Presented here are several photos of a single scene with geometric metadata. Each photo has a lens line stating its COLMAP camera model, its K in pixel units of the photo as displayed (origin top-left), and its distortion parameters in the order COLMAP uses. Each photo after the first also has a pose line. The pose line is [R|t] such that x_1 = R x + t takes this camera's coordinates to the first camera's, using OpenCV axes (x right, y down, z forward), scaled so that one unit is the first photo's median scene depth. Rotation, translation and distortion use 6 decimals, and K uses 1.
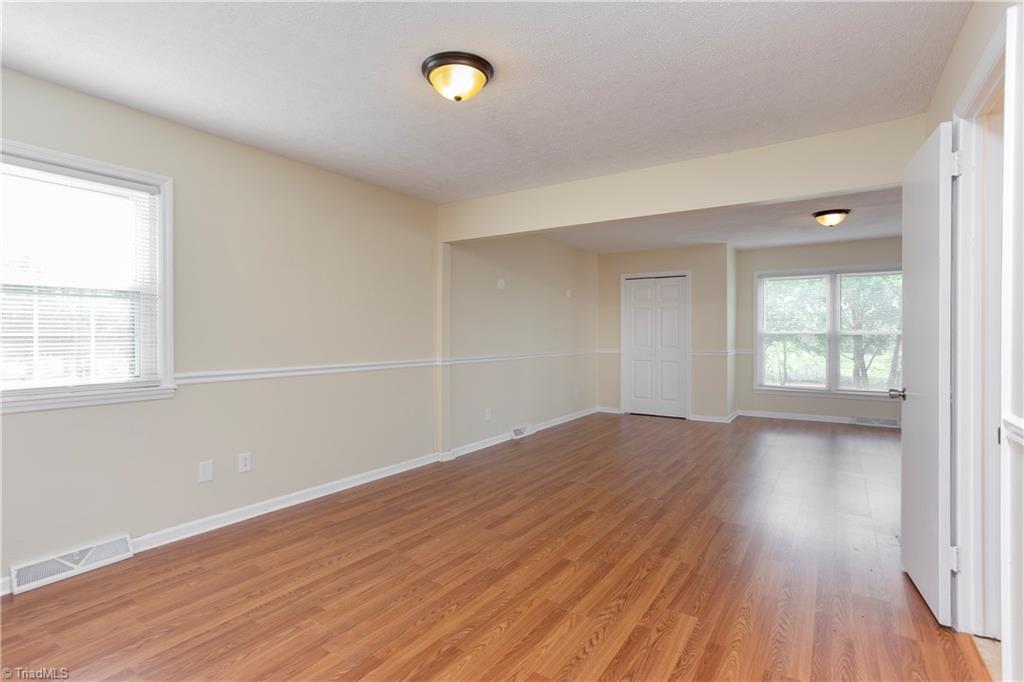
lens RADIAL K [[502.7, 0, 511.8], [0, 502.7, 336.5], [0, 0, 1]] dist [-0.052701, 0.033645]
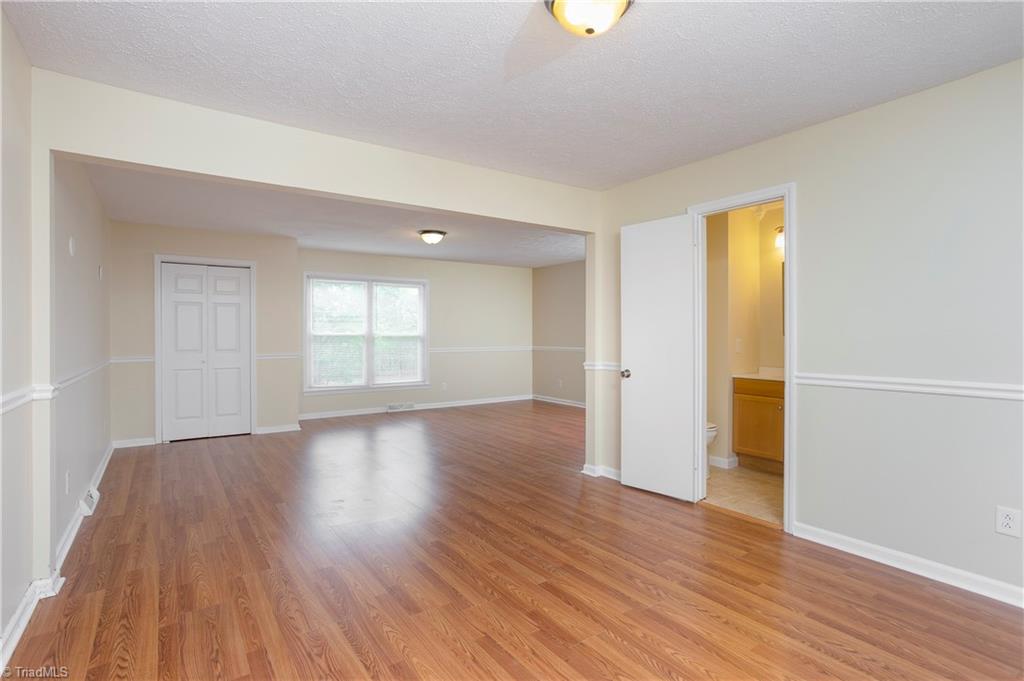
lens RADIAL K [[502.7, 0, 511.8], [0, 502.7, 336.0], [0, 0, 1]] dist [-0.052701, 0.033645]
pose [[0.367289, -0.001066, 0.930106, -0.573869], [0.005152, 0.999986, -0.000888, -0.001341], [-0.930093, 0.005118, 0.367290, 0.547865]]
